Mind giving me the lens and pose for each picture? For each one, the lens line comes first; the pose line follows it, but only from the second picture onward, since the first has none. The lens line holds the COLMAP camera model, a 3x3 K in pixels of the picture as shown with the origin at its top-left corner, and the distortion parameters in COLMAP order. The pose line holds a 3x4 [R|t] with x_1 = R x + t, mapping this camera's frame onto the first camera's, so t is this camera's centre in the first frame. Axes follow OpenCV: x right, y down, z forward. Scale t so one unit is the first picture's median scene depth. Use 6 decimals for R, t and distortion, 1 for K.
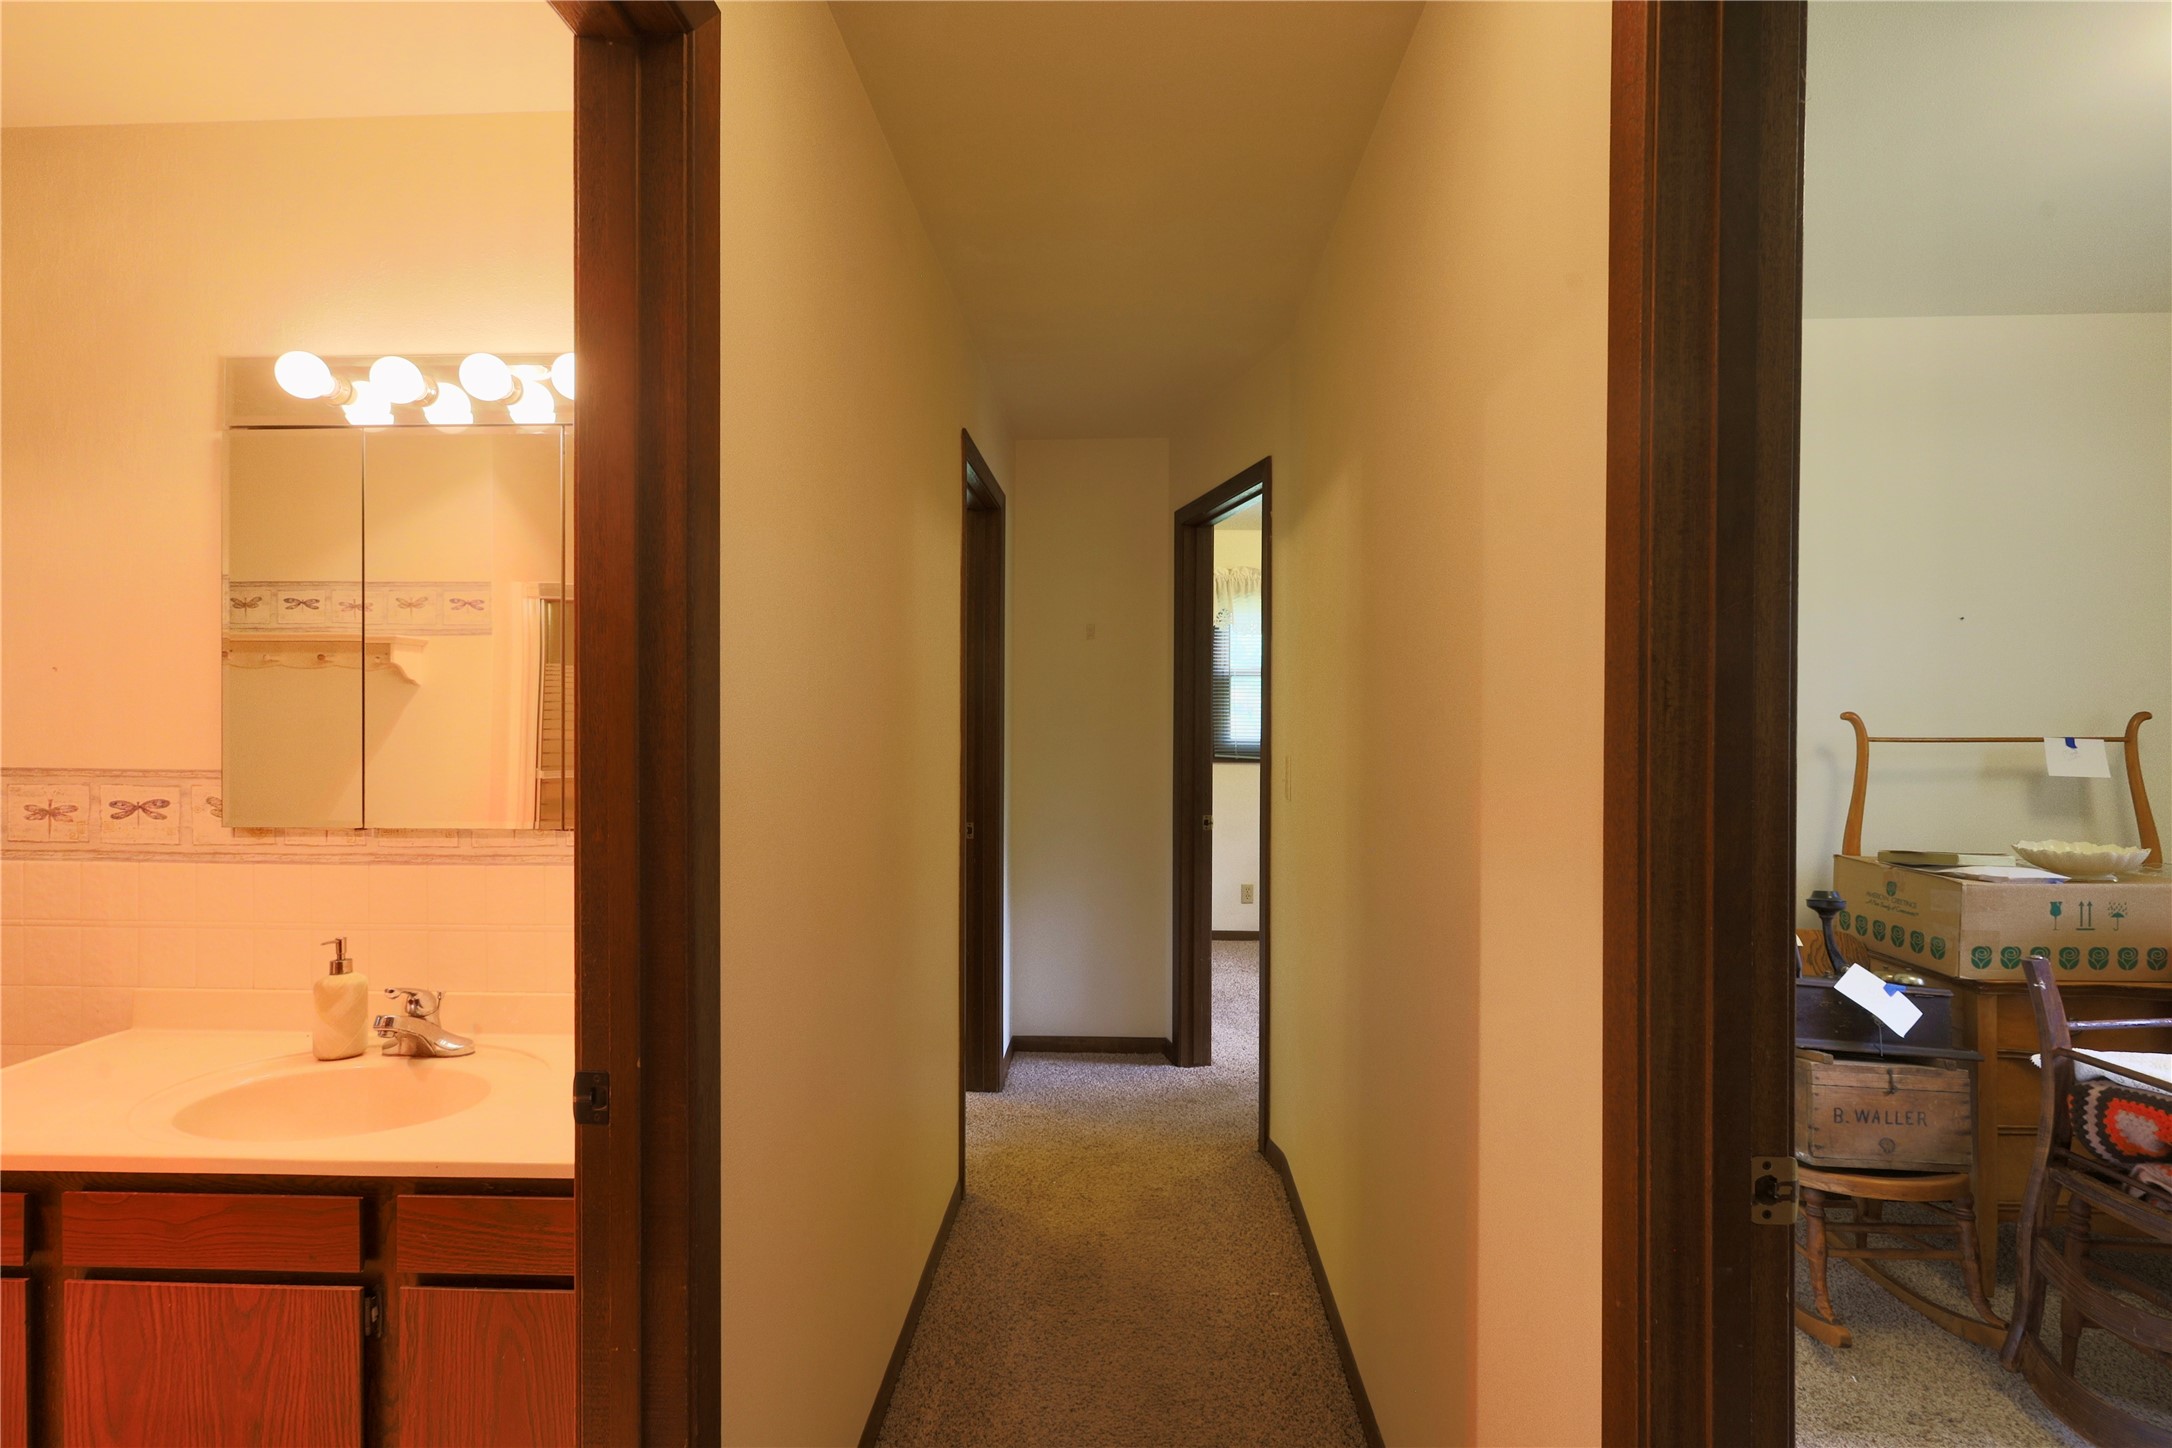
lens RADIAL K [[1059.7, 0, 1081.6], [0, 1059.7, 724.9], [0, 0, 1]] dist [-0.000113, 0.000019]
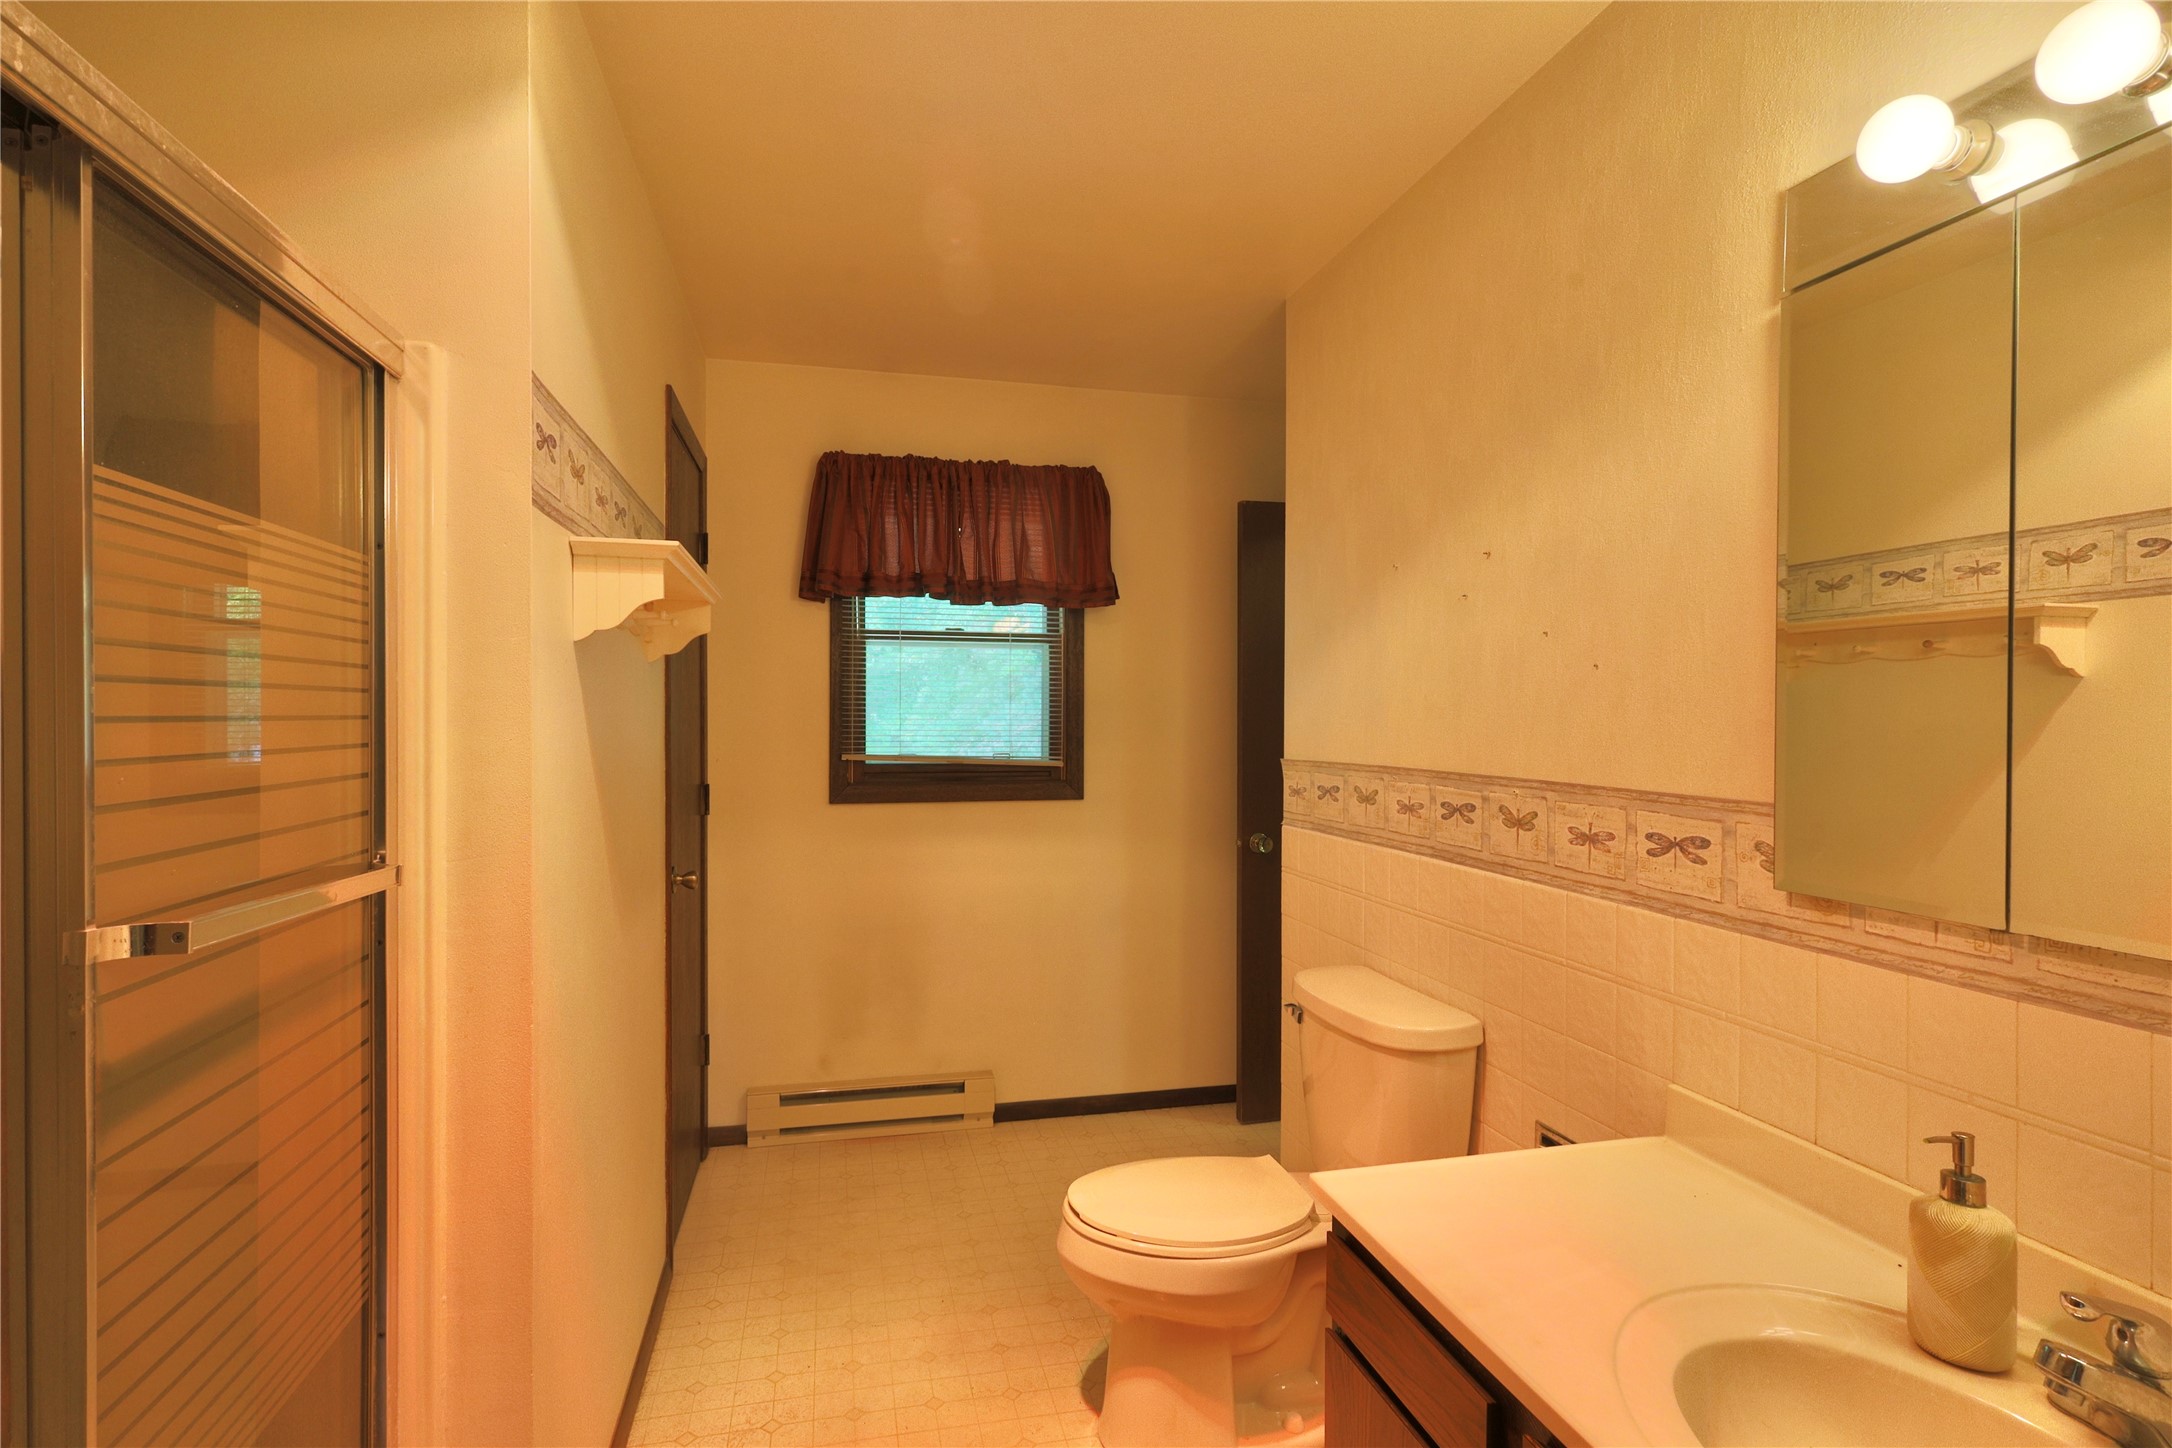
lens RADIAL K [[1059.7, 0, 1081.6], [0, 1059.7, 724.9], [0, 0, 1]] dist [-0.000113, 0.000019]
pose [[0.271985, 0.004574, -0.962291, -0.279213], [-0.008930, 0.999958, 0.002229, -0.005241], [0.962260, 0.007987, 0.272014, 0.387140]]
